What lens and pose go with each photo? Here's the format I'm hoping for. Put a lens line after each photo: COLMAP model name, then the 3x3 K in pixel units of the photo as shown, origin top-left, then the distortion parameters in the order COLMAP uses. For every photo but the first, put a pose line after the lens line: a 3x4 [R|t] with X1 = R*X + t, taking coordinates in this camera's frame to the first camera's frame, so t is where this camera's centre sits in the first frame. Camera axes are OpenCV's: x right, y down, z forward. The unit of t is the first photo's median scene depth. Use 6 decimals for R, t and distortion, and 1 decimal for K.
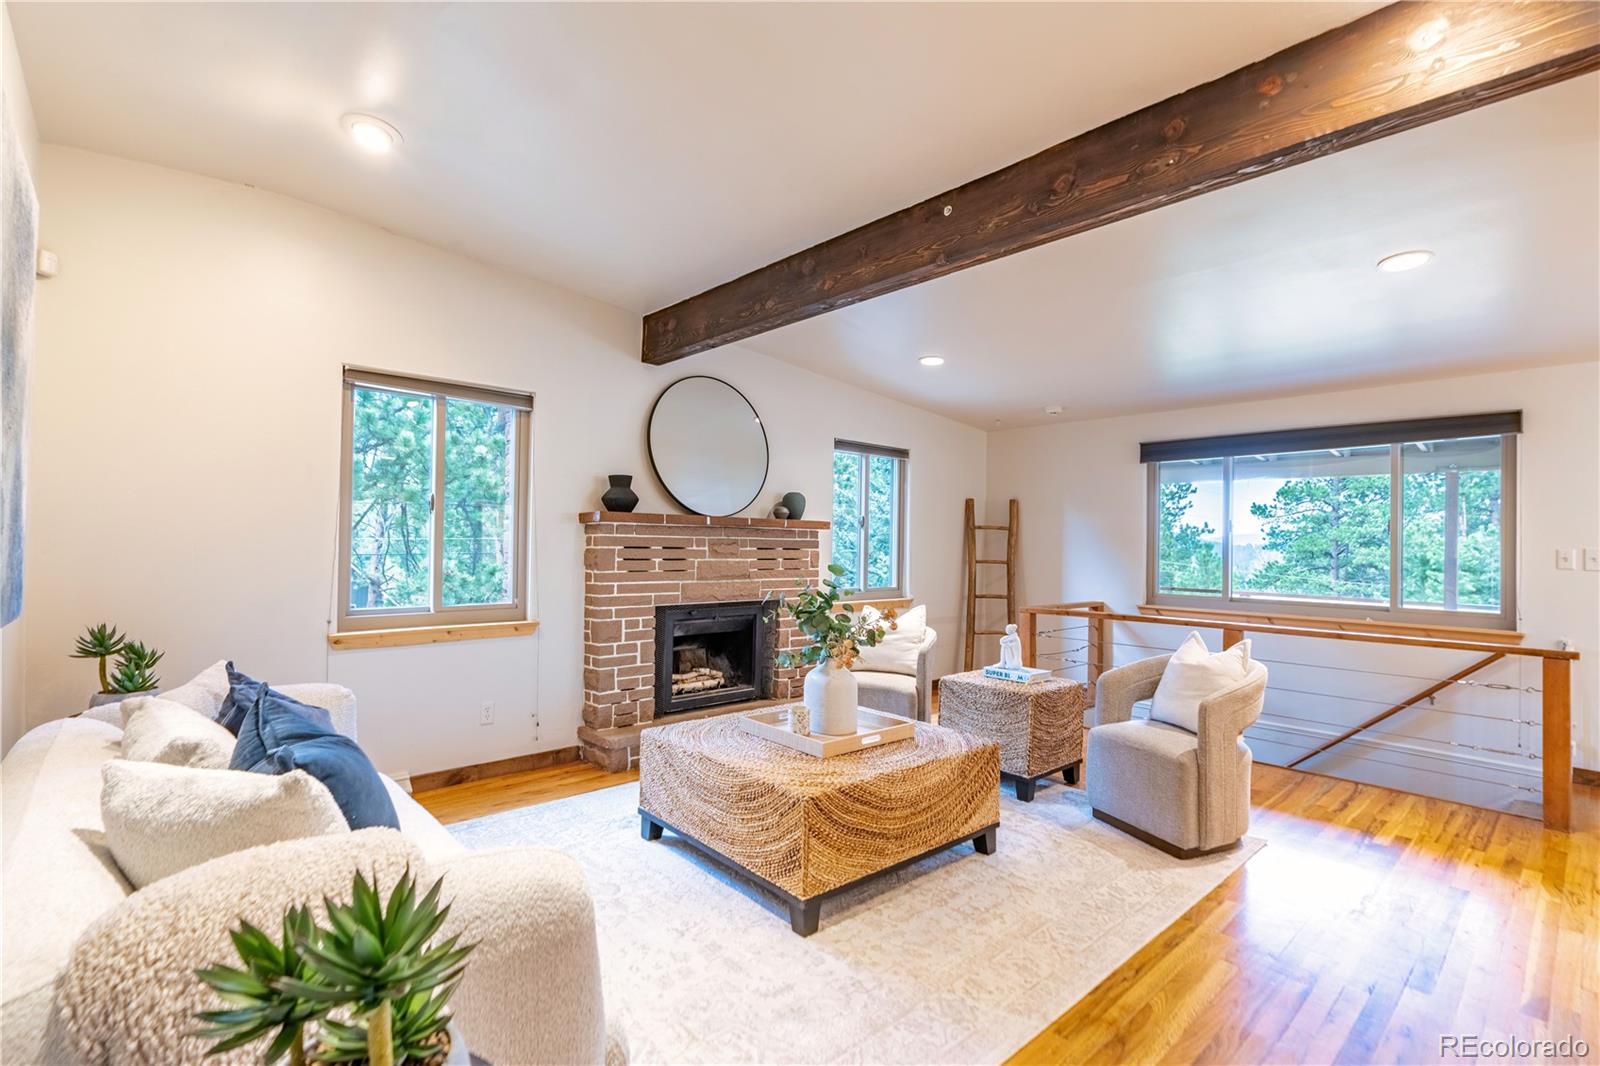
lens RADIAL K [[735.2, 0, 797.6], [0, 735.2, 531.6], [0, 0, 1]] dist [-0.004477, 0.000820]
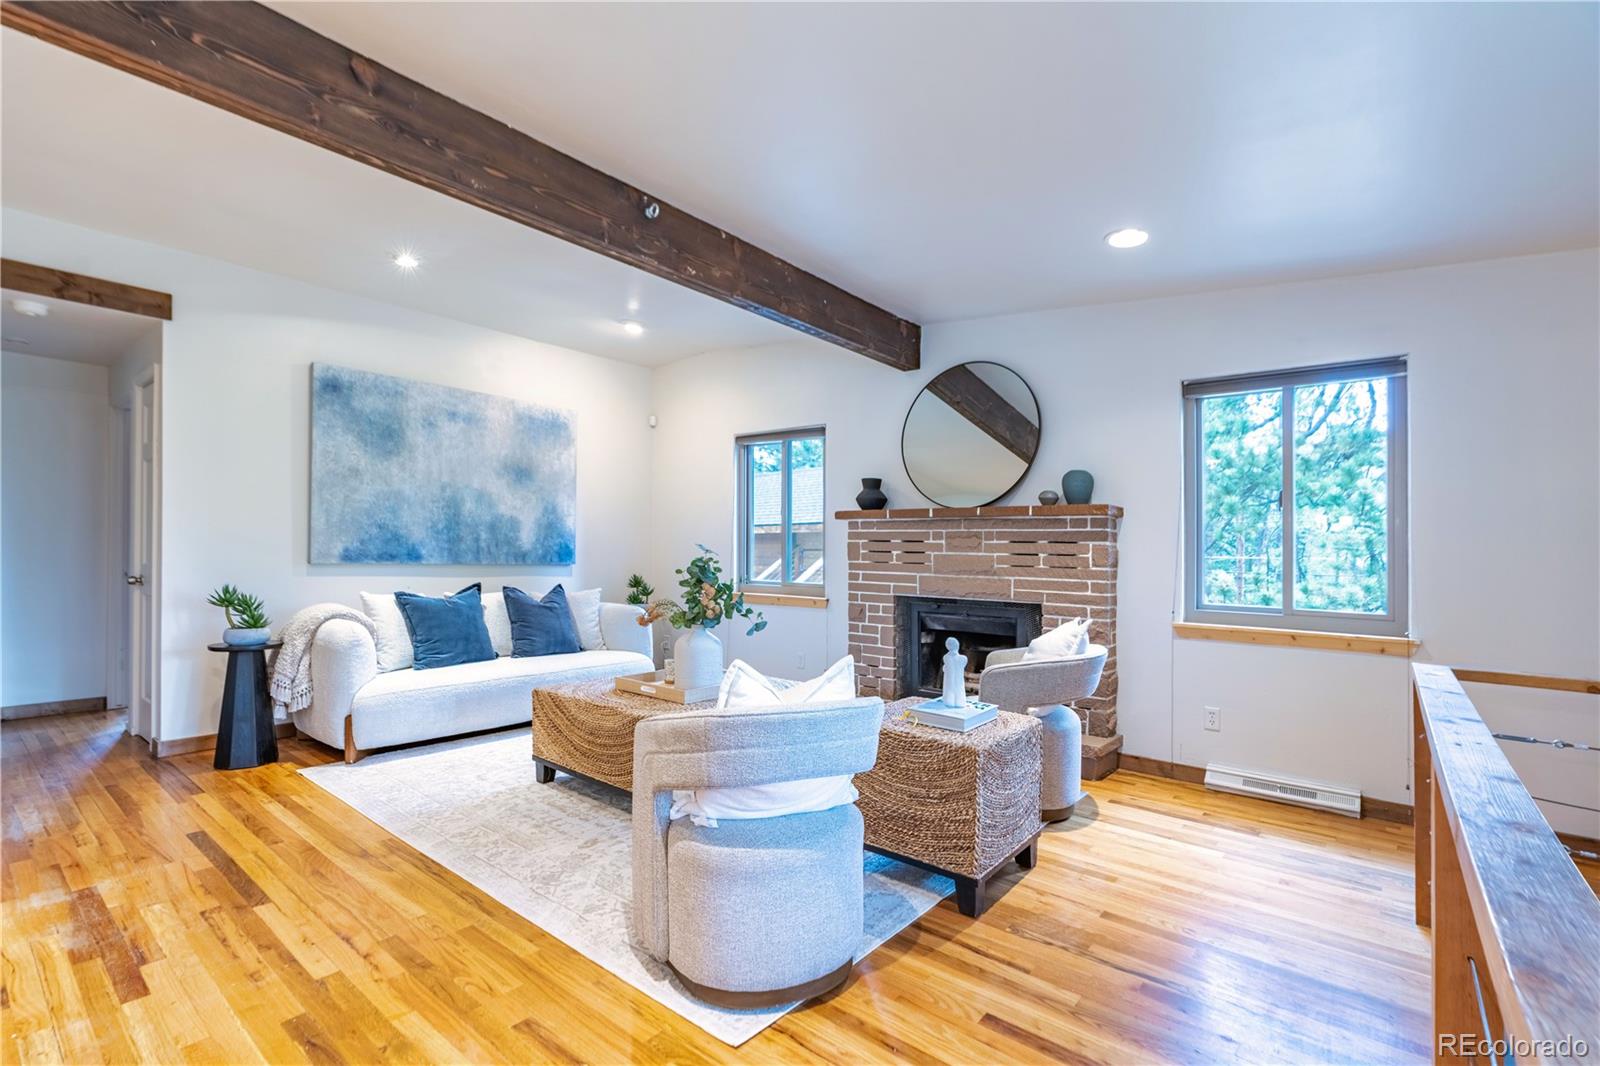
lens RADIAL K [[735.2, 0, 794.8], [0, 735.2, 553.1], [0, 0, 1]] dist [-0.004477, 0.000820]
pose [[0.138309, -0.010391, -0.990335, 0.855676], [0.000104, 0.999945, -0.010477, 0.051074], [0.990389, 0.001346, 0.138303, 0.705657]]
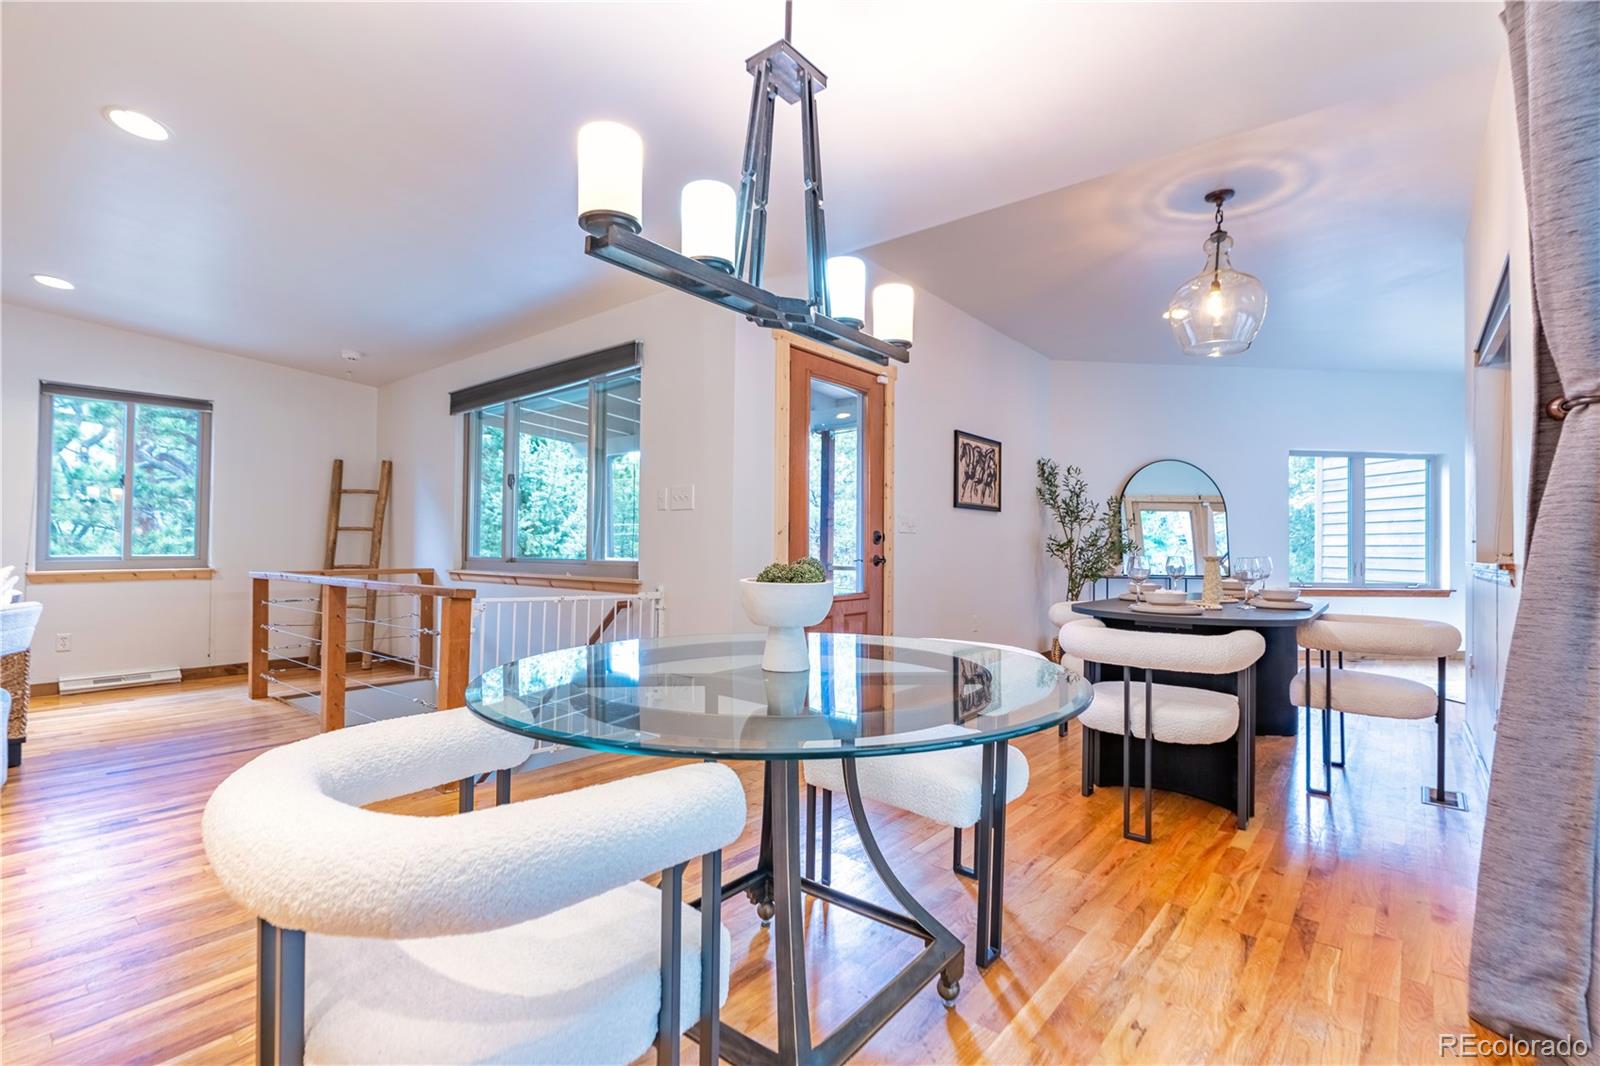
lens RADIAL K [[735.2, 0, 801.0], [0, 735.2, 527.7], [0, 0, 1]] dist [-0.004477, 0.000820]
pose [[0.991058, -0.005877, 0.133301, 1.041179], [0.006925, 0.999949, -0.007402, 0.075799], [-0.133251, 0.008259, 0.991048, 0.050525]]
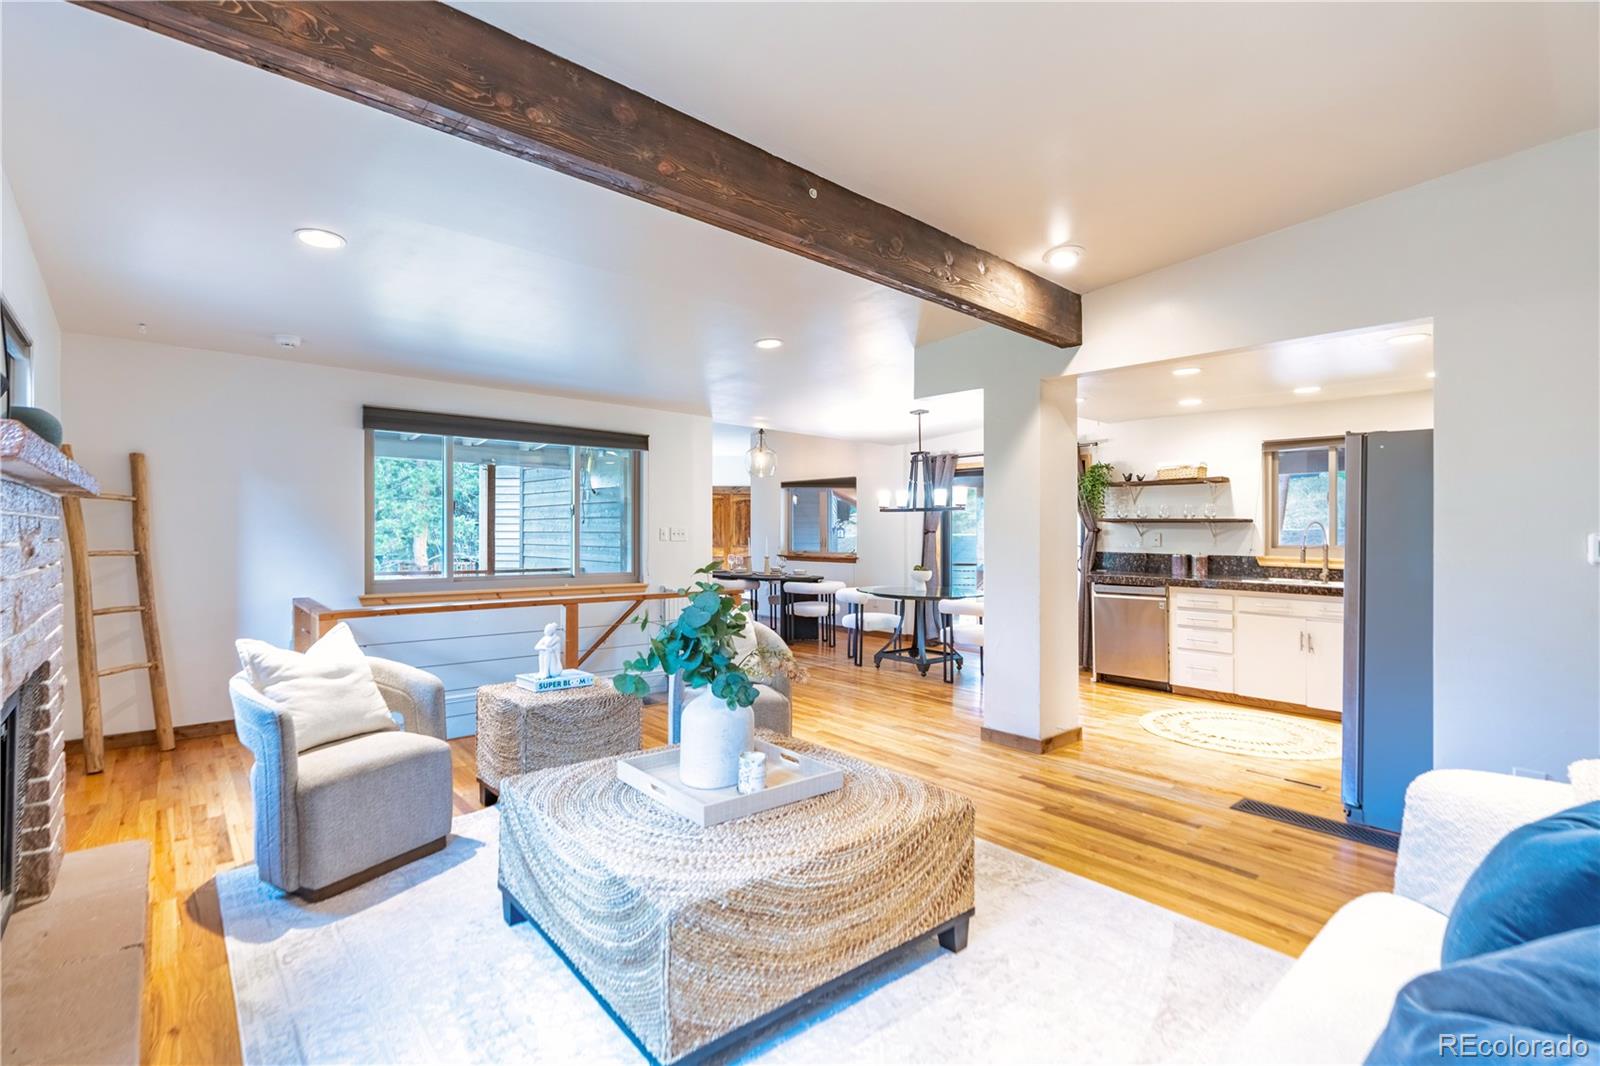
lens RADIAL K [[735.2, 0, 810.0], [0, 735.2, 526.7], [0, 0, 1]] dist [-0.004477, 0.000820]
pose [[0.004128, -0.008365, 0.999956, -0.508706], [-0.025102, 0.999649, 0.008466, -0.000850], [-0.999676, -0.025136, 0.003917, 0.648388]]
